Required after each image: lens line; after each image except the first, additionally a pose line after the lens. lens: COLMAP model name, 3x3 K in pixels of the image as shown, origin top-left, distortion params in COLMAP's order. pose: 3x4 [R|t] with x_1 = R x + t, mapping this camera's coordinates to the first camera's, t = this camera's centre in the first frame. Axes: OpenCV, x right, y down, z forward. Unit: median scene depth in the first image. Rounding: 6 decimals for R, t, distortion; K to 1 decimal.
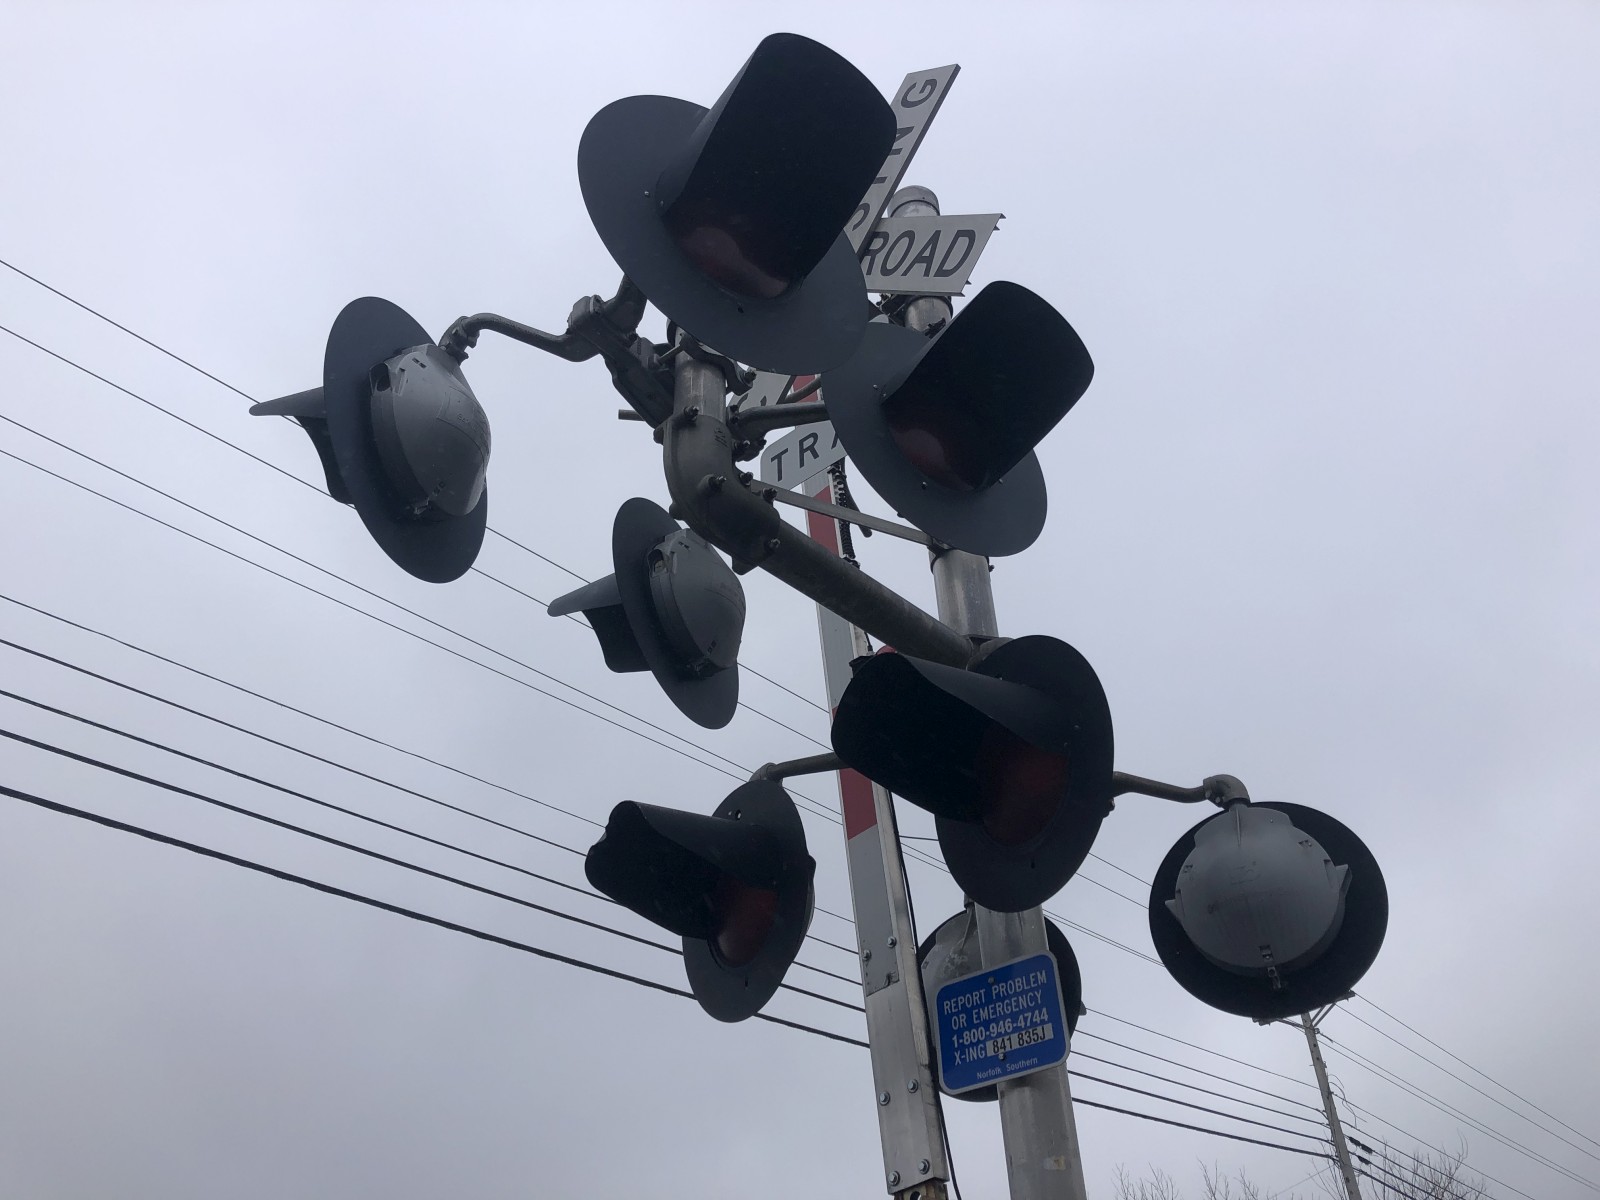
lens RADIAL K [[1290.1, 0, 799.5], [0, 1290.1, 593.8], [0, 0, 1]] dist [0.007550, 0.000624]
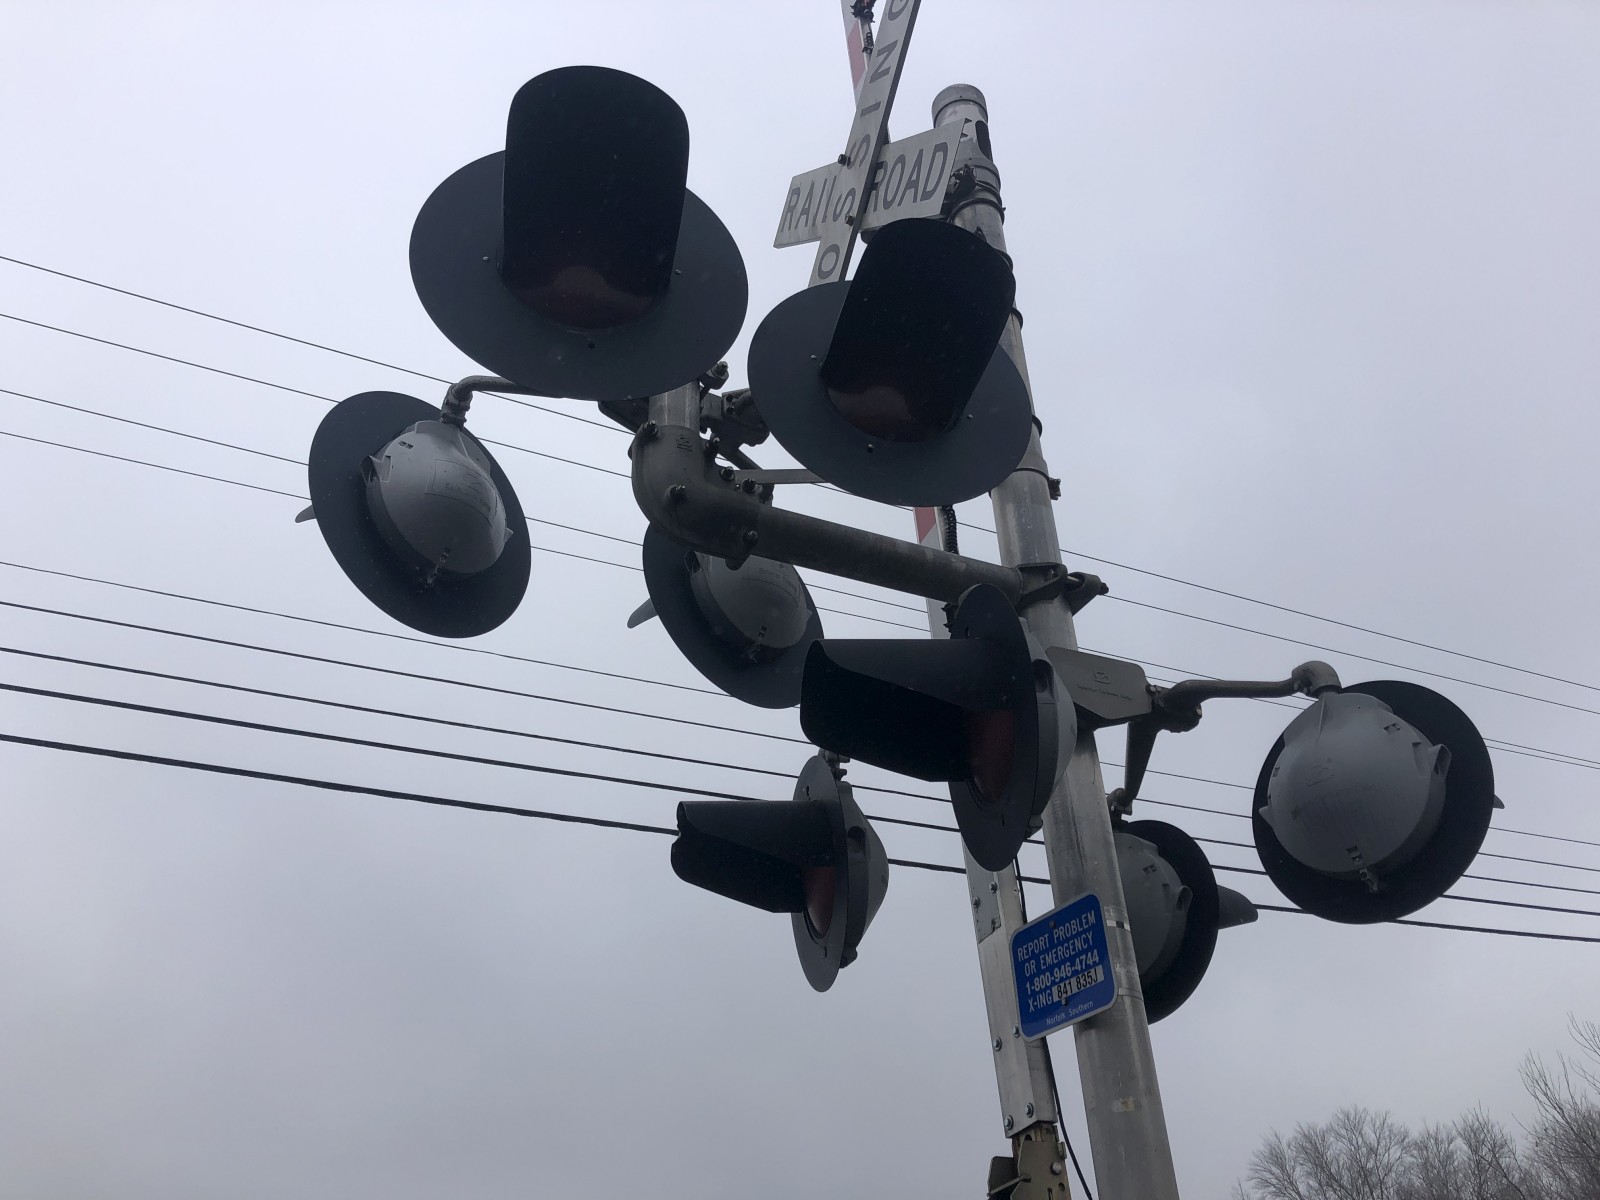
lens RADIAL K [[1290.1, 0, 796.5], [0, 1290.1, 604.5], [0, 0, 1]] dist [0.007550, 0.000624]
pose [[0.935358, -0.197784, -0.293237, 0.300256], [0.221322, 0.973967, 0.049038, -0.028113], [0.275904, -0.110768, 0.954781, 0.037129]]
